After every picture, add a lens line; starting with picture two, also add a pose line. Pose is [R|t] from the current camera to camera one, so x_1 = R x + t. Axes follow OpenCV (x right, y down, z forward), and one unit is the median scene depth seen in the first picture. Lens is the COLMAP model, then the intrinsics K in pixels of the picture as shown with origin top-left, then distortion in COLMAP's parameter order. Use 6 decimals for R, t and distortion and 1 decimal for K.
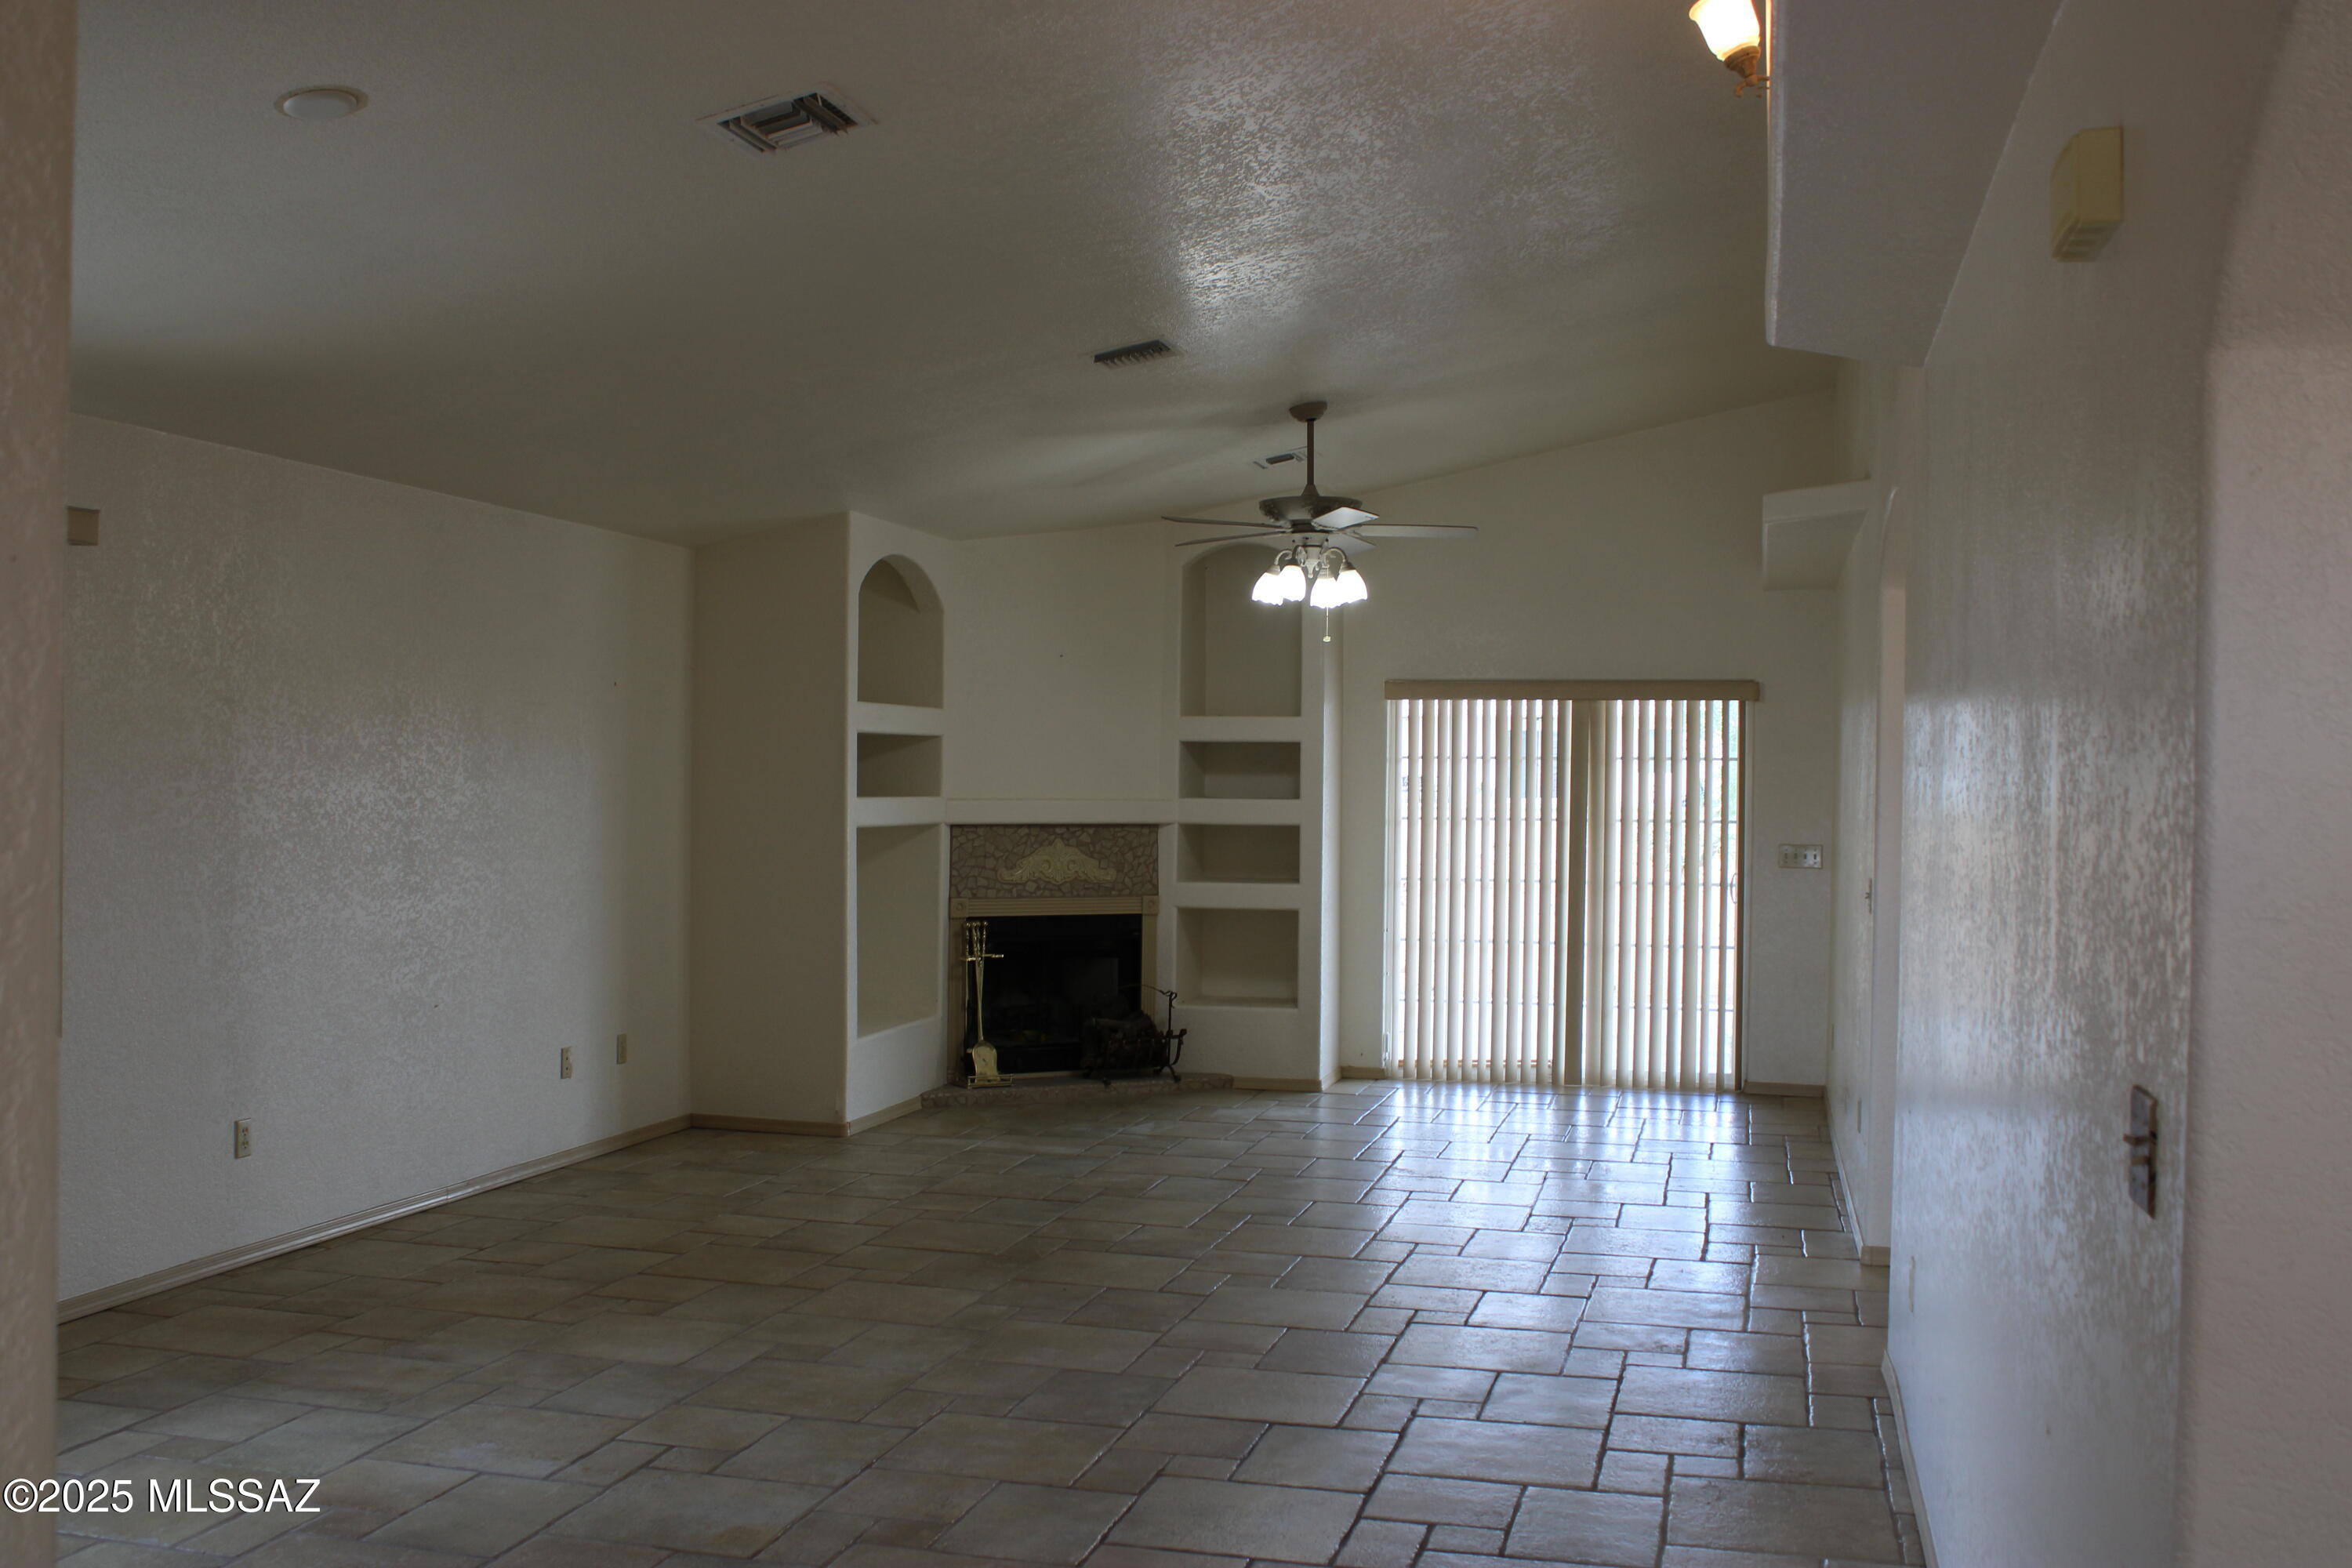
lens RADIAL K [[2204.1, 0, 1183.9], [0, 2204.1, 792.4], [0, 0, 1]] dist [-0.075264, 0.000000]
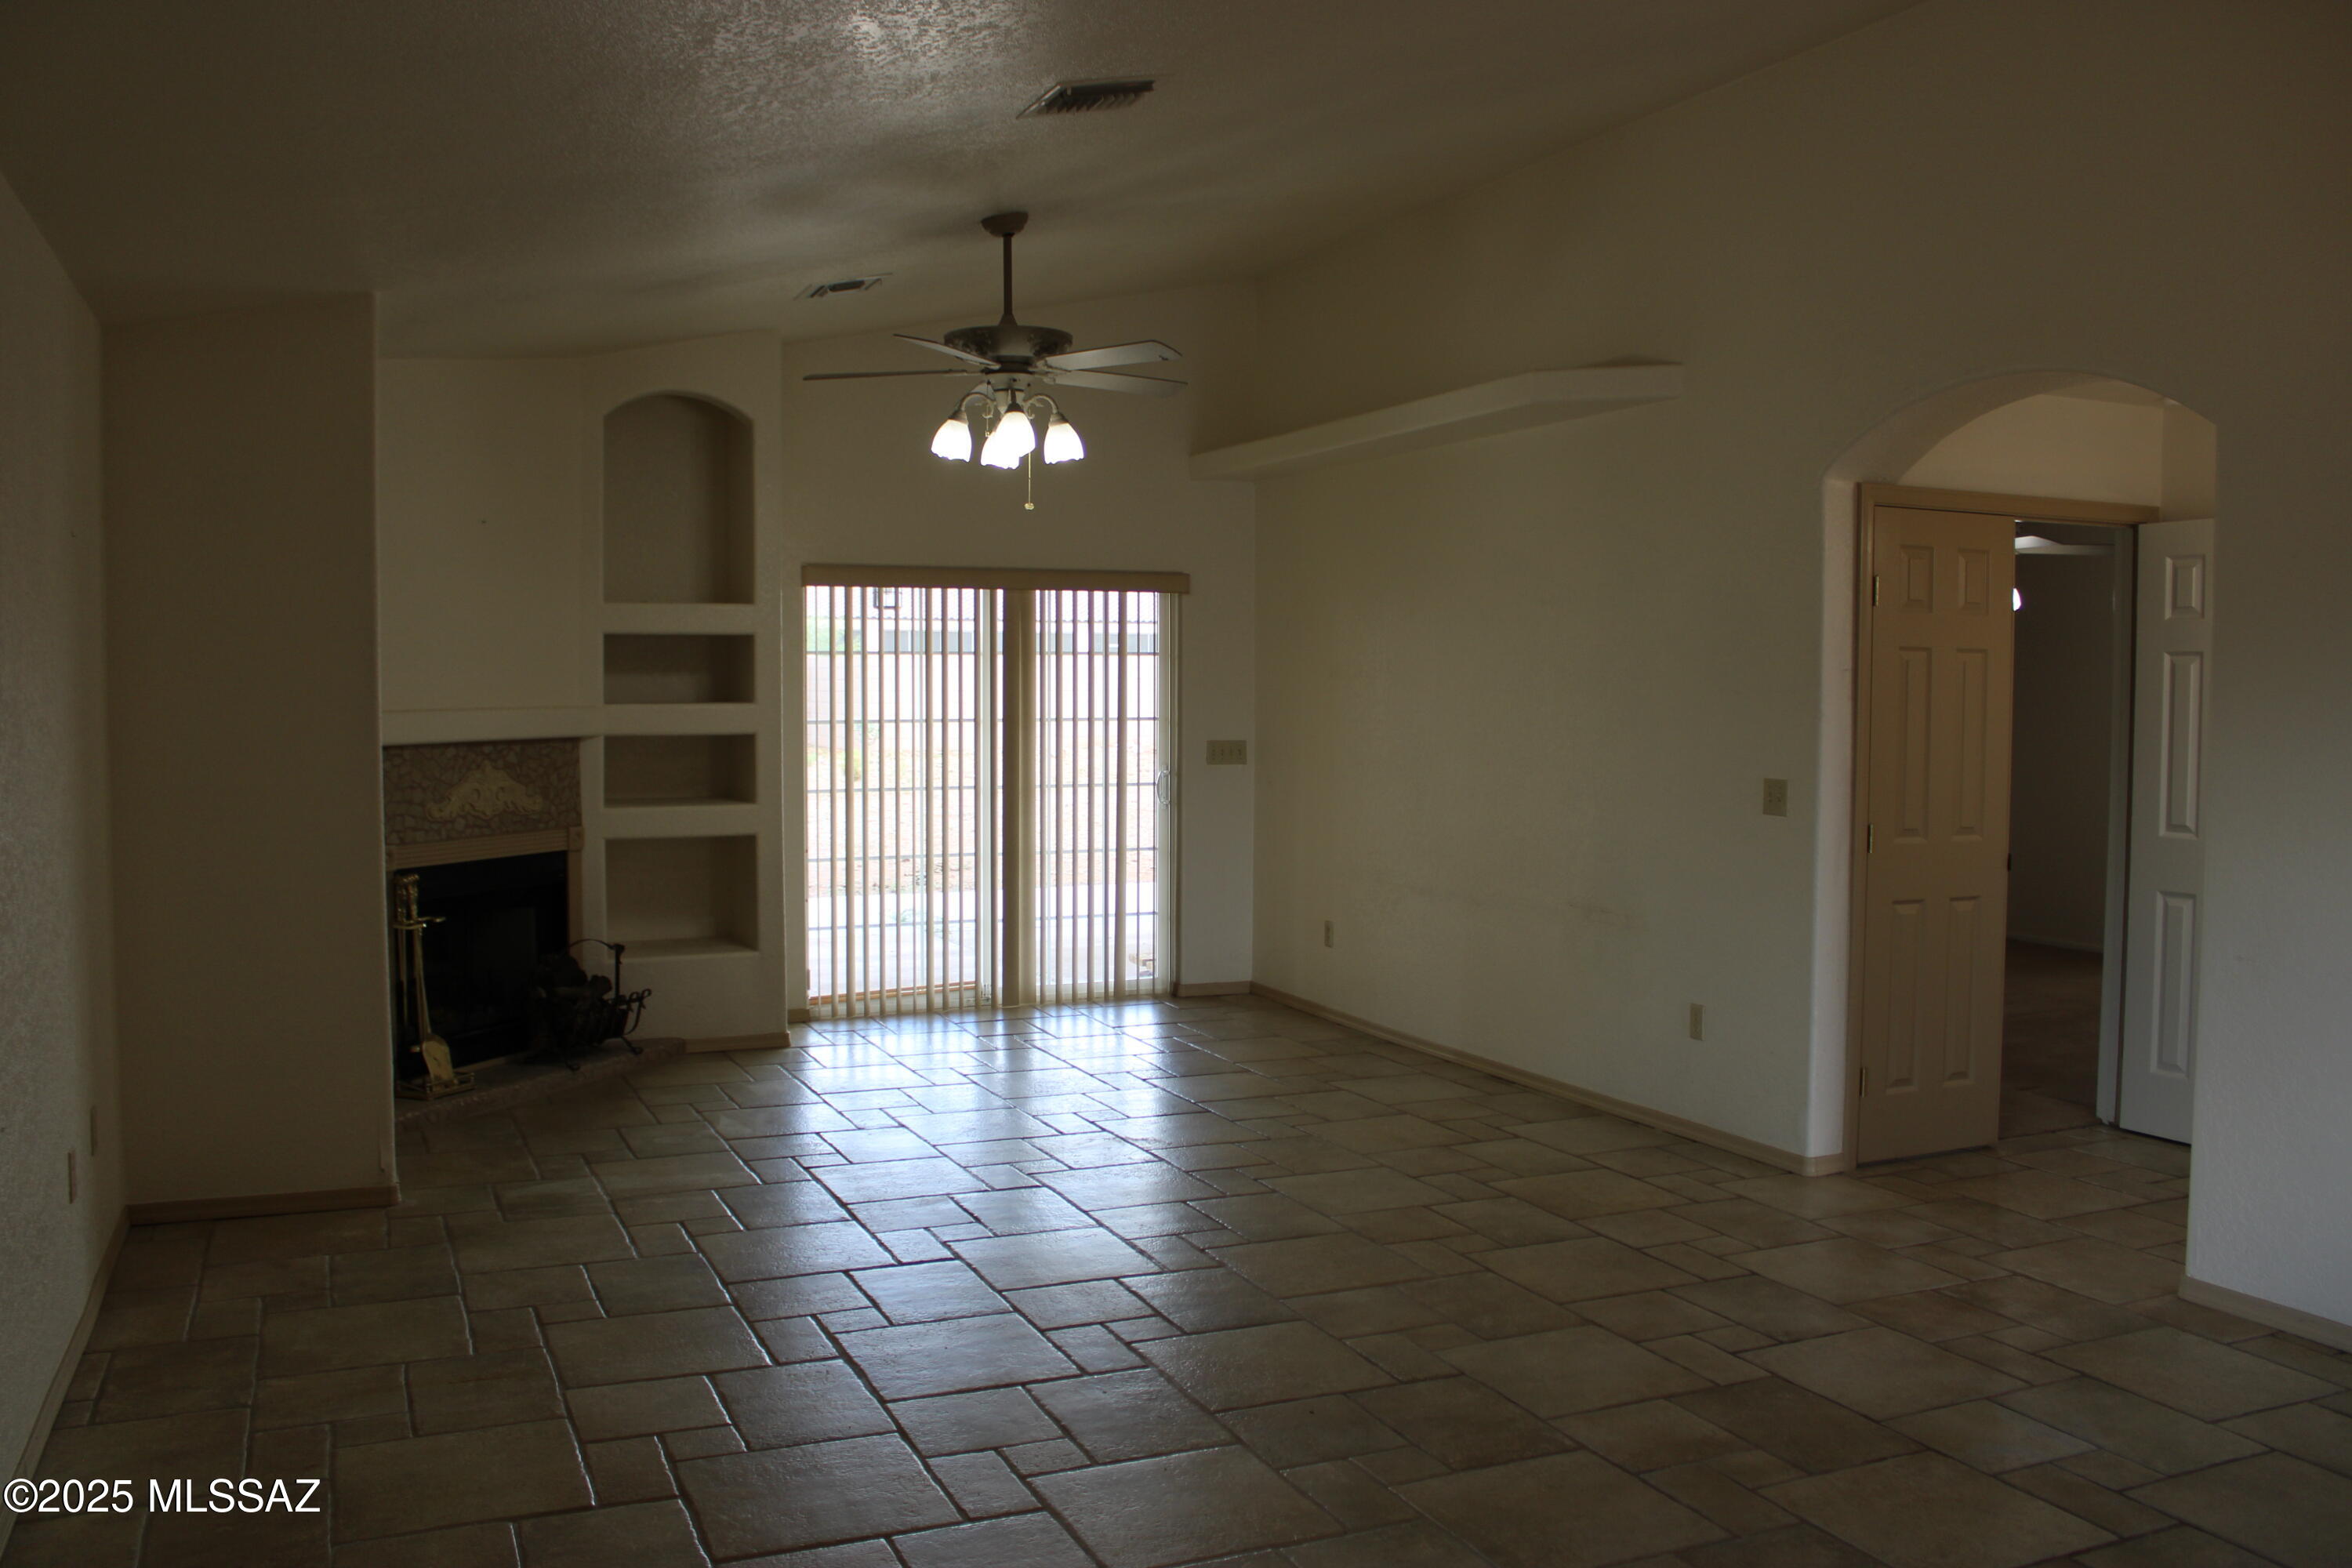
lens RADIAL K [[1947.2, 0, 1168.4], [0, 1947.2, 774.8], [0, 0, 1]] dist [-0.143440, 0.117848]
pose [[0.802905, -0.038812, 0.594842, -0.257069], [0.010807, 0.998662, 0.050573, -0.005073], [-0.596009, -0.034177, 0.802250, 0.310480]]
